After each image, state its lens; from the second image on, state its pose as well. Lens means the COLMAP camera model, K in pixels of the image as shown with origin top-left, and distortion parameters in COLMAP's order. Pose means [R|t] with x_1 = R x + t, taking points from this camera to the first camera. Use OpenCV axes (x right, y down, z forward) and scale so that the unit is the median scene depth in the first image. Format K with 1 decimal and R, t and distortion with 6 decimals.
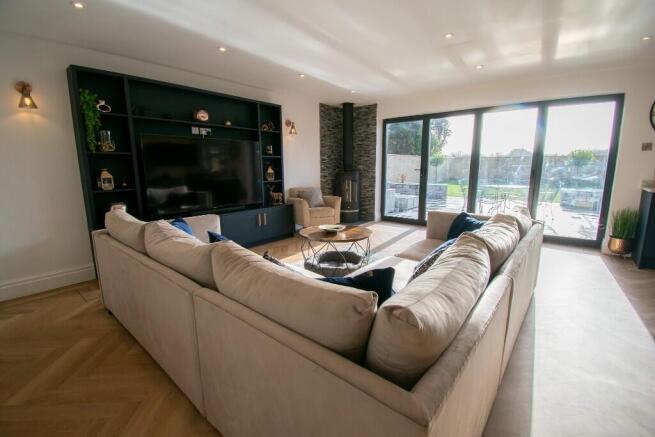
lens RADIAL K [[289.6, 0, 325.3], [0, 289.6, 218.9], [0, 0, 1]] dist [-0.023369, -0.002776]
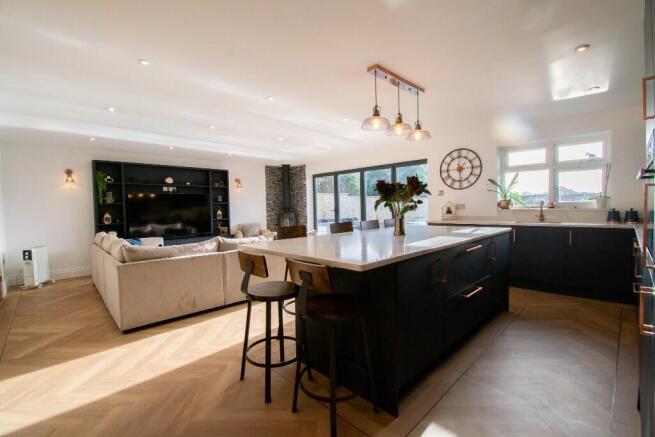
lens RADIAL K [[289.6, 0, 331.6], [0, 289.6, 216.5], [0, 0, 1]] dist [-0.023369, -0.002776]
pose [[0.995888, -0.006577, -0.090352, 0.524099], [-0.006378, 0.989796, -0.142351, 0.064215], [0.090367, 0.142342, 0.985684, -0.422283]]
